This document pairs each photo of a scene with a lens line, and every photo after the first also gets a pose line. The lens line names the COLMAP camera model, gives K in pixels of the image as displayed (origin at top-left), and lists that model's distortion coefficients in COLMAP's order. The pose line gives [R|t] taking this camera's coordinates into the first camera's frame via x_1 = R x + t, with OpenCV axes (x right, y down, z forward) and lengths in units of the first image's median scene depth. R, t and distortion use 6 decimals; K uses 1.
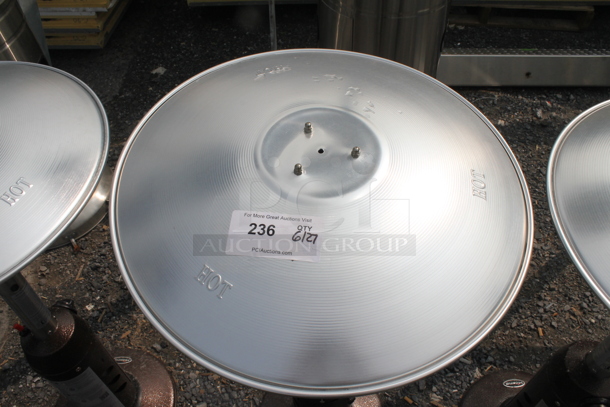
lens RADIAL K [[512.2, 0, 307.8], [0, 512.2, 199.4], [0, 0, 1]] dist [-0.154176, 0.114763]
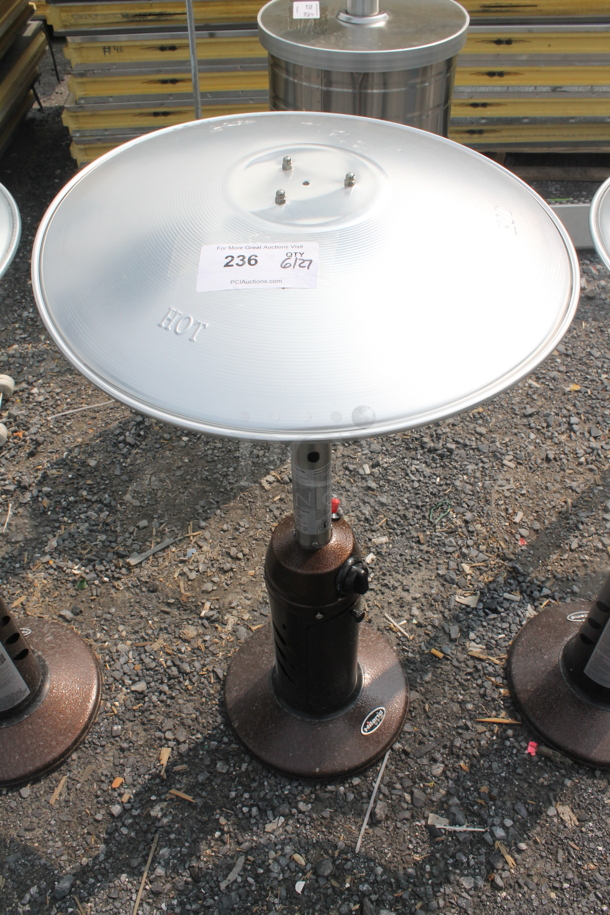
lens RADIAL K [[768.4, 0, 306.8], [0, 768.4, 452.8], [0, 0, 1]] dist [-0.154176, 0.114763]
pose [[0.995537, -0.063565, 0.069748, -0.034940], [0.067818, 0.995867, -0.060406, 0.168767], [-0.065621, 0.064867, 0.995734, -0.060900]]
